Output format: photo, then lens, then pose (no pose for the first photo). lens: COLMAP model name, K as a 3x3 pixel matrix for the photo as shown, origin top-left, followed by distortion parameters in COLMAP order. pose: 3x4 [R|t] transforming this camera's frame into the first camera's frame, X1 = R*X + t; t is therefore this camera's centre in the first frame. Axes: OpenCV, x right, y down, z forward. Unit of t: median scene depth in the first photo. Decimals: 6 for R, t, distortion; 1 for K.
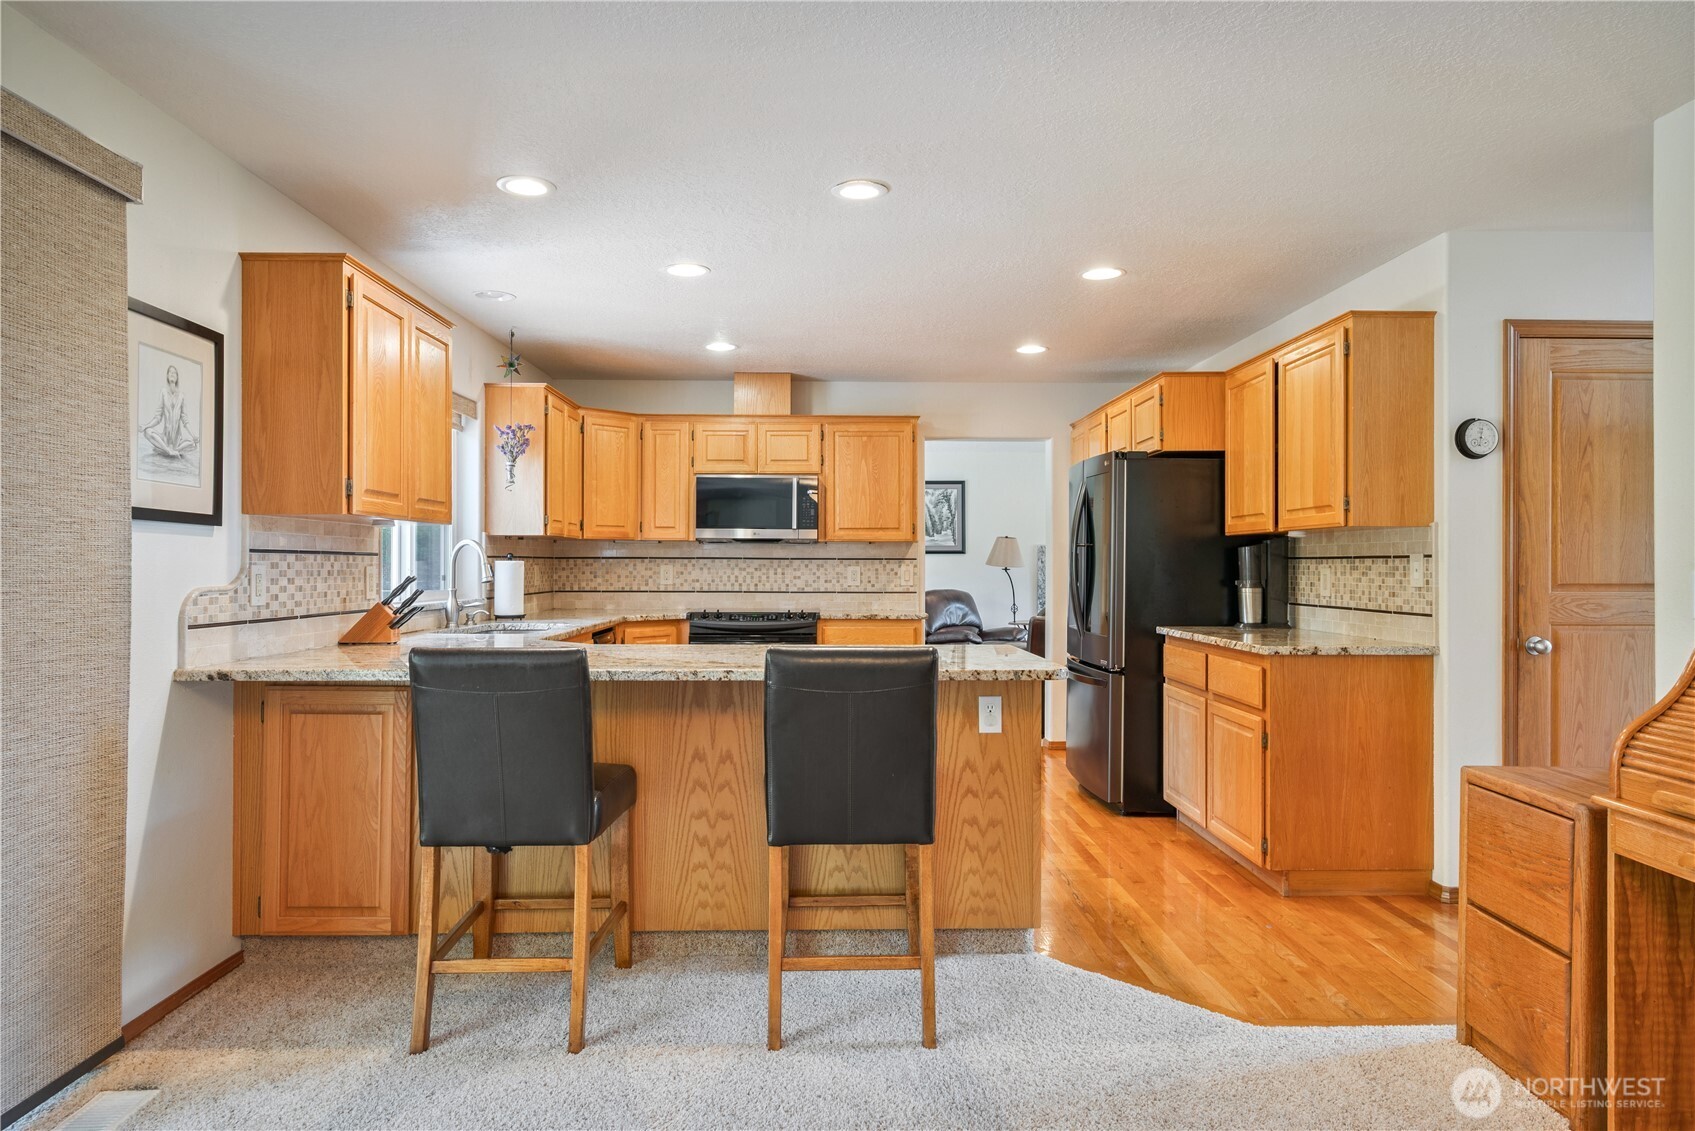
lens RADIAL K [[1046.4, 0, 850.2], [0, 1046.4, 557.5], [0, 0, 1]] dist [0.001044, 0.000151]
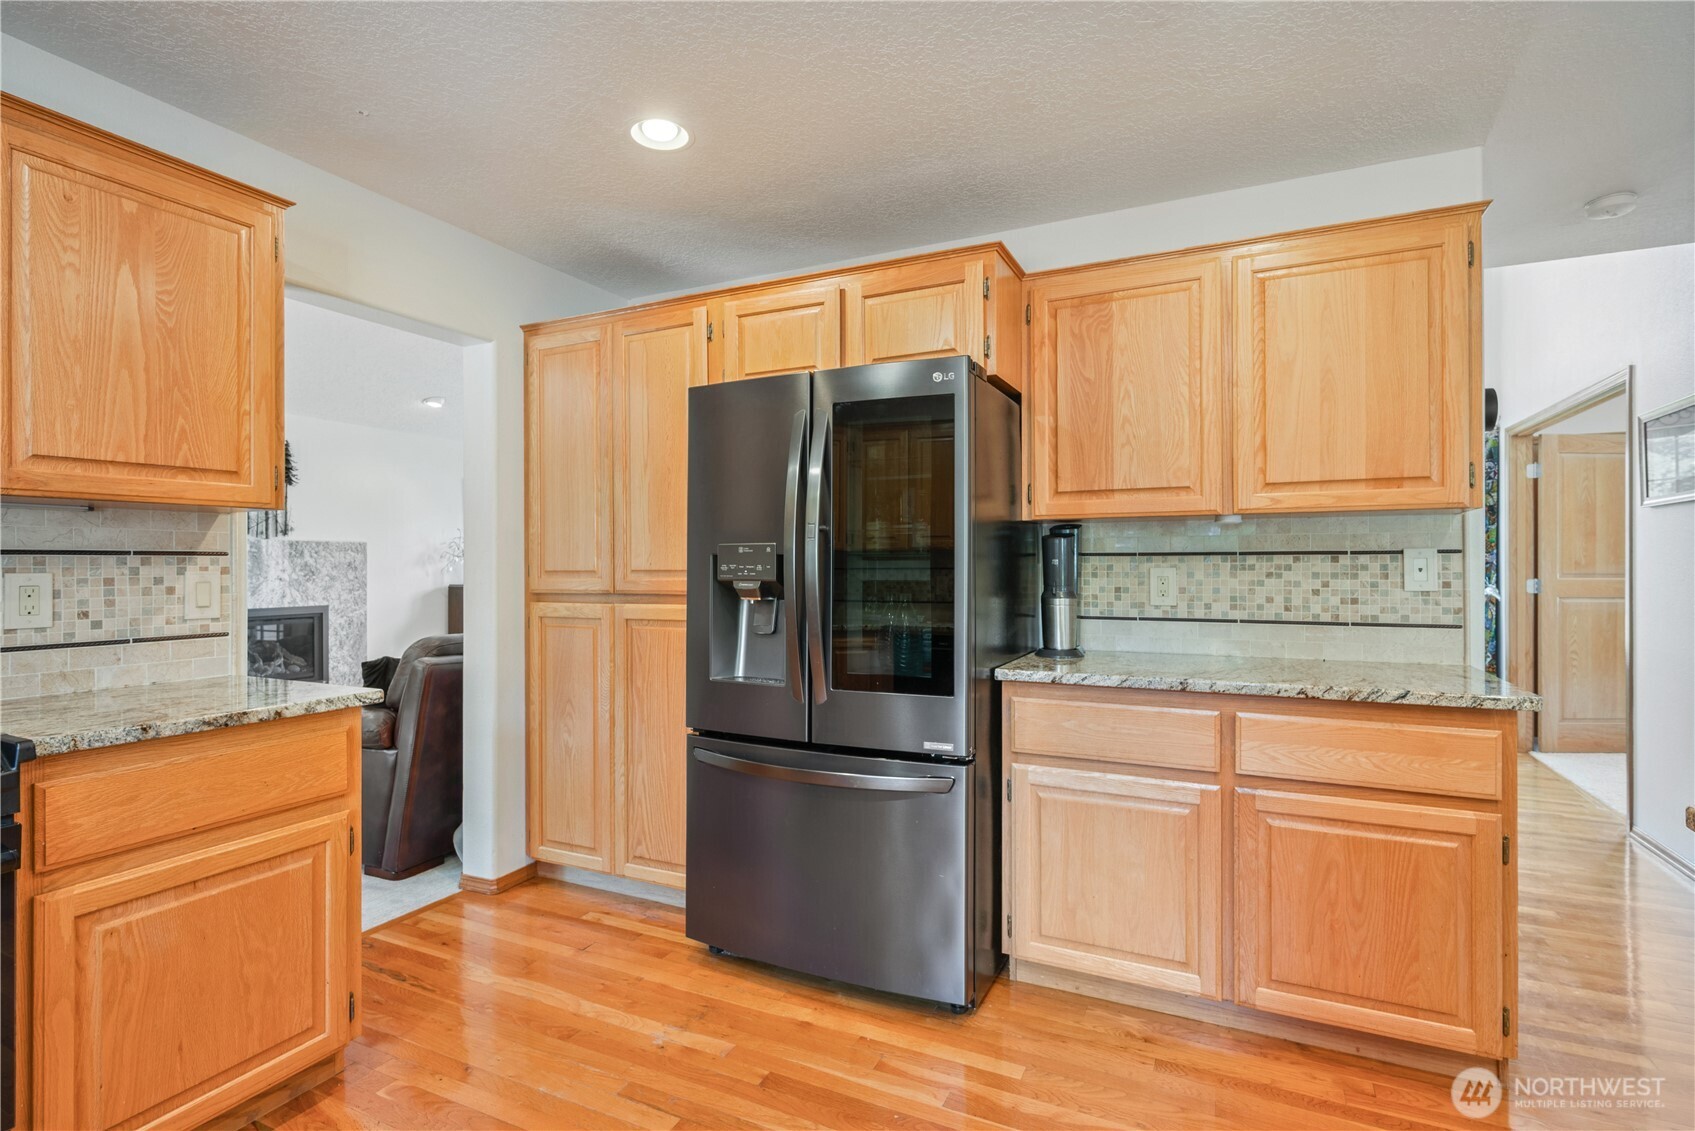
lens RADIAL K [[817.8, 0, 855.5], [0, 817.8, 563.9], [0, 0, 1]] dist [0.005438, -0.000671]
pose [[0.450861, -0.002621, 0.892591, -0.164006], [-0.002378, 0.999989, 0.004138, 0.005075], [-0.892591, -0.003989, 0.450849, 0.894789]]
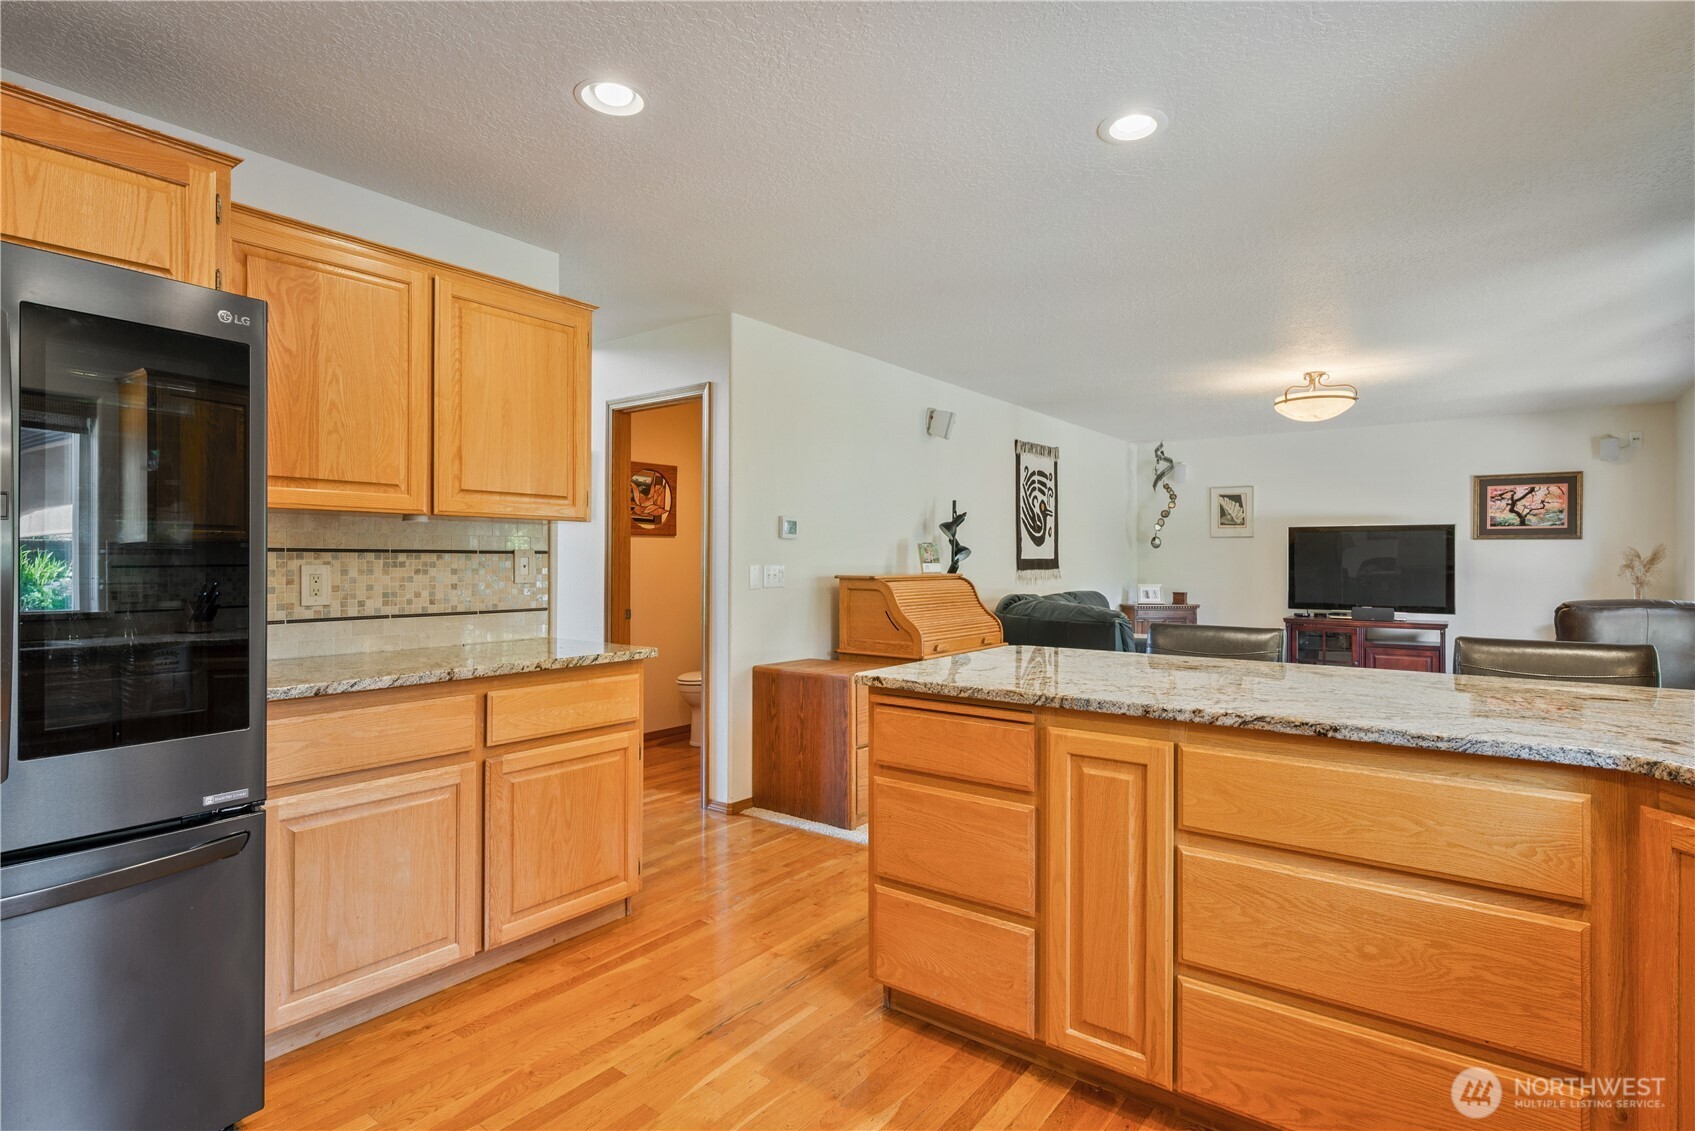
lens RADIAL K [[851.8, 0, 846.8], [0, 851.8, 560.4], [0, 0, 1]] dist [0.000390, 0.000050]
pose [[-0.780810, -0.004063, 0.624755, -0.172463], [-0.009231, 0.999945, -0.005034, 0.006366], [-0.624700, -0.009697, -0.780805, 1.174334]]
